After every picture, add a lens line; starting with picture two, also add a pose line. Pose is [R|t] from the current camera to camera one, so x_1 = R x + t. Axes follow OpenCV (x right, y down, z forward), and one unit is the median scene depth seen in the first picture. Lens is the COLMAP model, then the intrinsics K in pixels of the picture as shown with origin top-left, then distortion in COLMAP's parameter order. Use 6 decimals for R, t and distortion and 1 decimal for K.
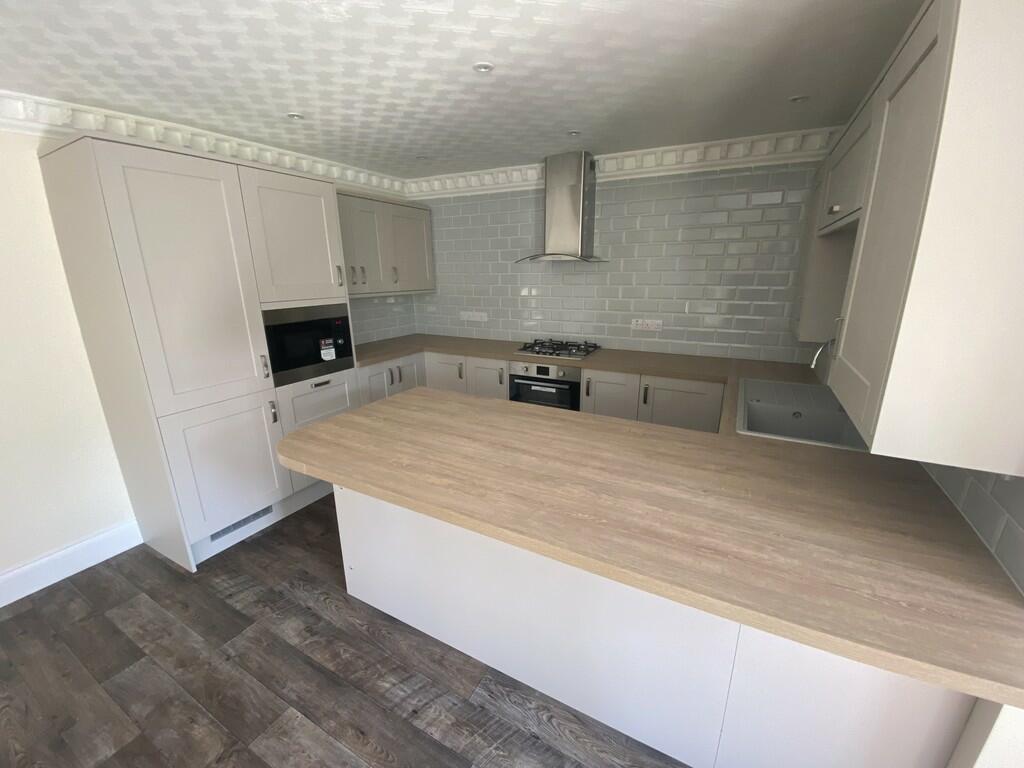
lens RADIAL K [[417.9, 0, 509.2], [0, 417.9, 387.3], [0, 0, 1]] dist [0.022392, -0.017940]
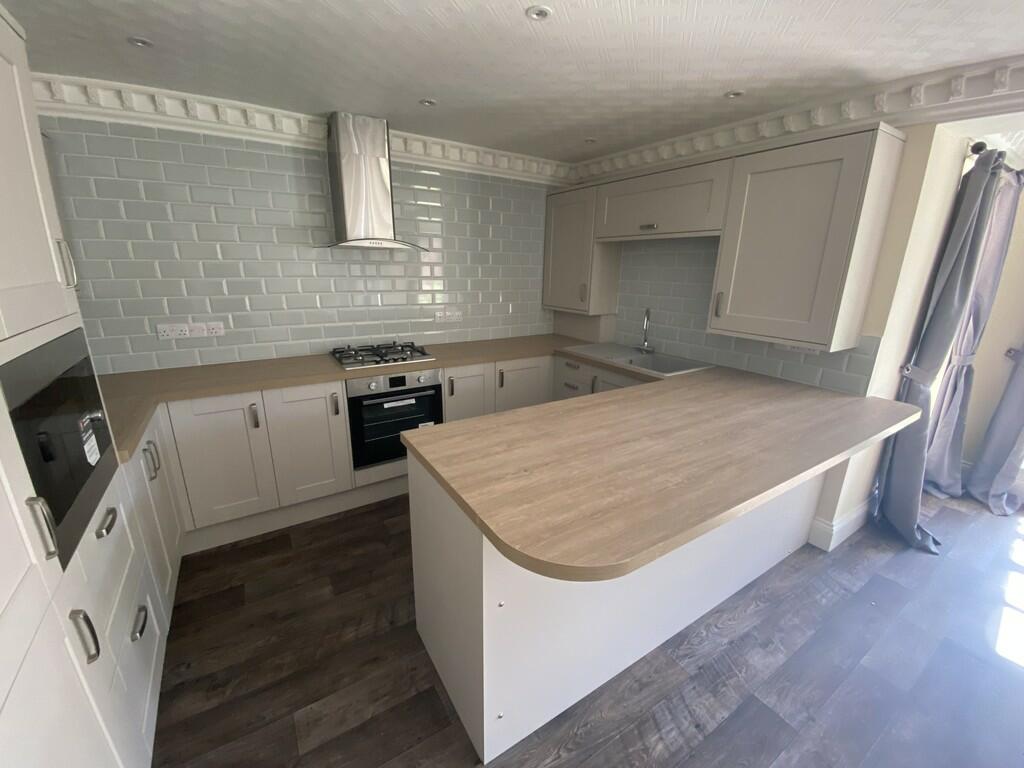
lens RADIAL K [[417.9, 0, 509.2], [0, 417.9, 387.3], [0, 0, 1]] dist [0.022392, -0.017940]
pose [[0.479619, -0.233806, 0.845754, -0.970576], [0.219670, 0.965149, 0.142240, -0.183641], [-0.849536, 0.117566, 0.514264, 0.719453]]
